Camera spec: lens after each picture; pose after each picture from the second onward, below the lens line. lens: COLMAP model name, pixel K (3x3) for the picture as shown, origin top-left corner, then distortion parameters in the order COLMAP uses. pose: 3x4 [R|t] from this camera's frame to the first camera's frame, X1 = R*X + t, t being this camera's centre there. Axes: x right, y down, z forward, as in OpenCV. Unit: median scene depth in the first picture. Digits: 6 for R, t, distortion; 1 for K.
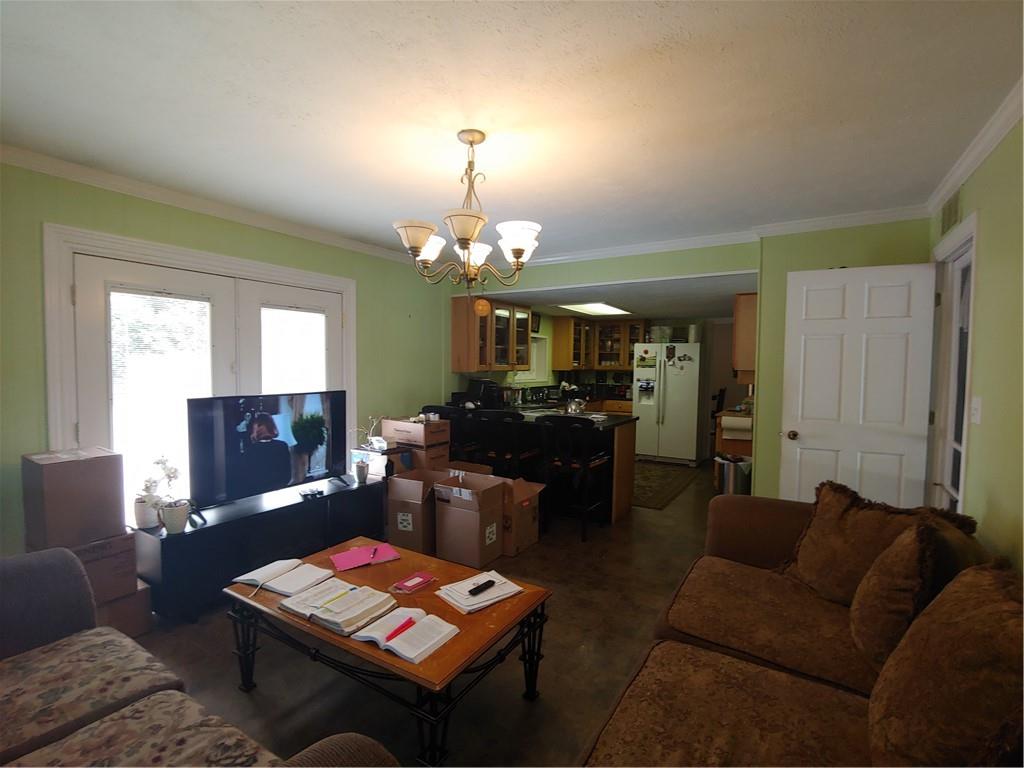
lens RADIAL K [[482.9, 0, 512.6], [0, 482.9, 389.6], [0, 0, 1]] dist [-0.019632, 0.000196]
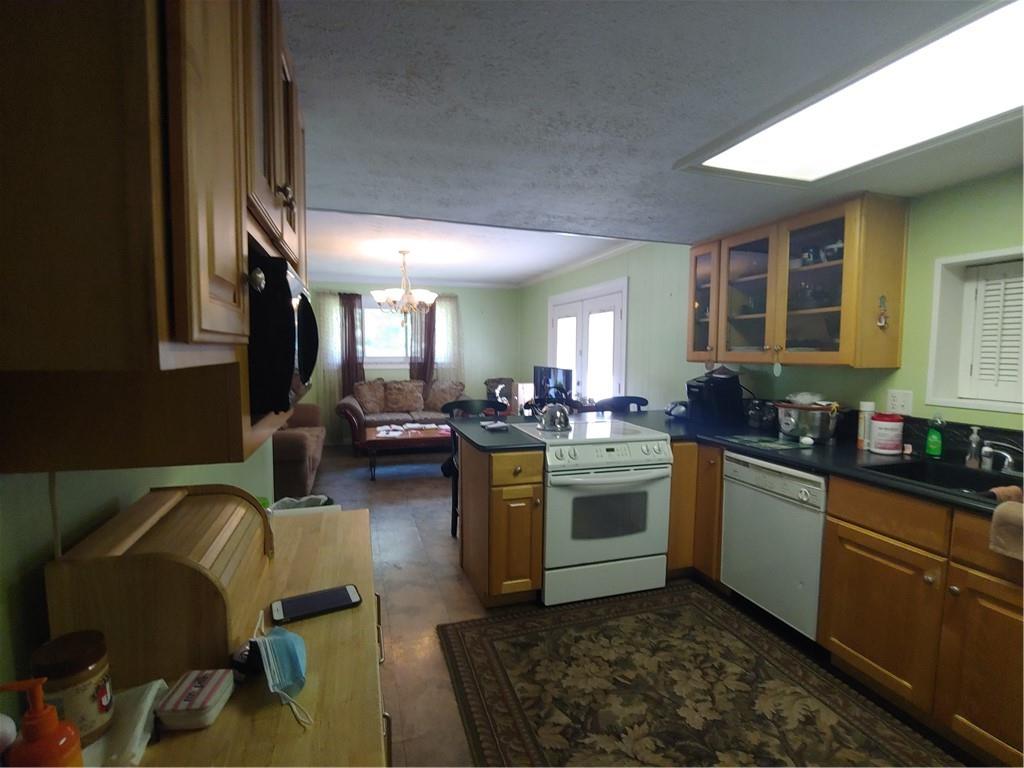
lens RADIAL K [[482.9, 0, 512.6], [0, 482.9, 389.6], [0, 0, 1]] dist [-0.019632, 0.000196]
pose [[-0.653060, 0.049917, -0.755659, 0.935025], [-0.052515, 0.992438, 0.110943, -0.097453], [0.755483, 0.112136, -0.645501, 2.022864]]
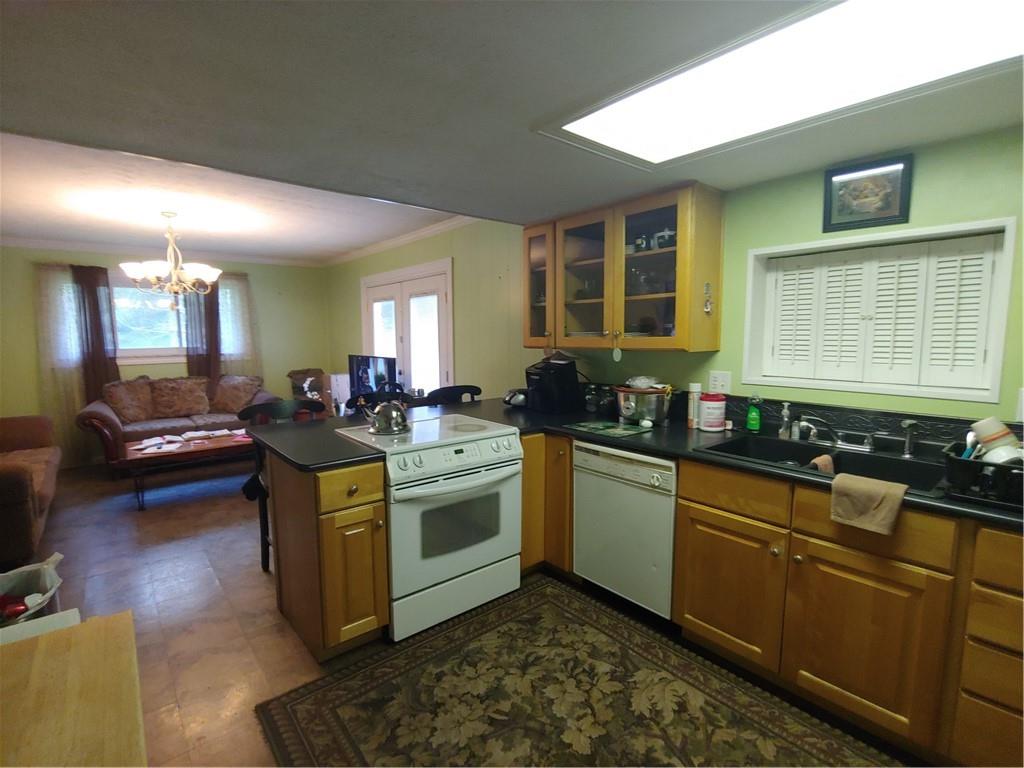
lens RADIAL K [[486.8, 0, 513.8], [0, 486.8, 390.0], [0, 0, 1]] dist [-0.016989, 0.000436]
pose [[-0.319487, 0.101853, -0.942101, 0.873218], [-0.046985, 0.991281, 0.123104, -0.098750], [0.946425, 0.083595, -0.311916, 1.939031]]
